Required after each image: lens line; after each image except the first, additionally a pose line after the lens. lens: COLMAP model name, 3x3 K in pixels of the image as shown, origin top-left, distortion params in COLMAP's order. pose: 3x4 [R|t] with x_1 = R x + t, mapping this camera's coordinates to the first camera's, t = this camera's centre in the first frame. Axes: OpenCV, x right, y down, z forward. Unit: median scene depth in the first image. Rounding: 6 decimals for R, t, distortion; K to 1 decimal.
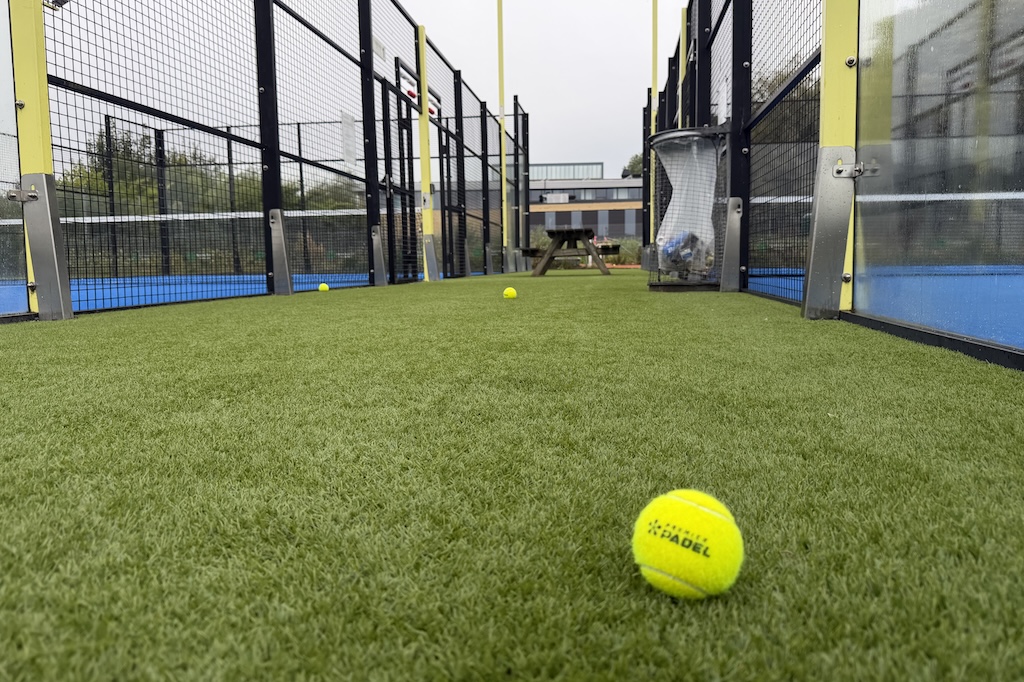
lens RADIAL K [[708.1, 0, 512.0], [0, 708.1, 341.0], [0, 0, 1]] dist [0.002940, -0.073518]
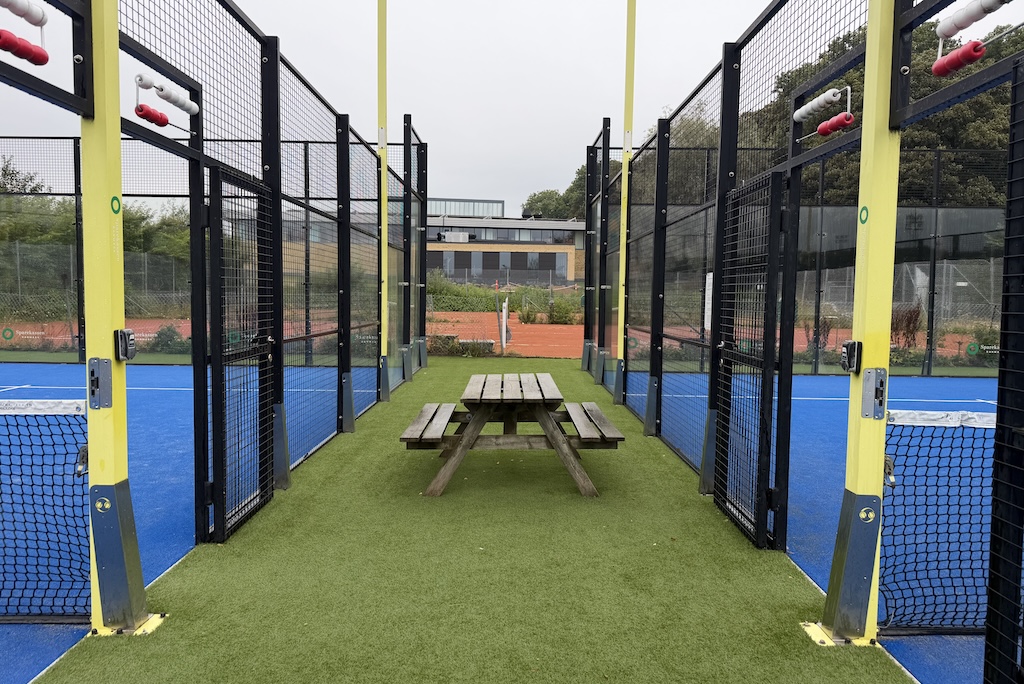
lens RADIAL K [[708.1, 0, 512.0], [0, 708.1, 342.0], [0, 0, 1]] dist [0.002940, -0.073518]
pose [[0.988957, 0.019864, 0.146862, 0.007689], [-0.013352, 0.998889, -0.045197, -0.095858], [-0.147597, 0.042737, 0.988124, 0.305668]]
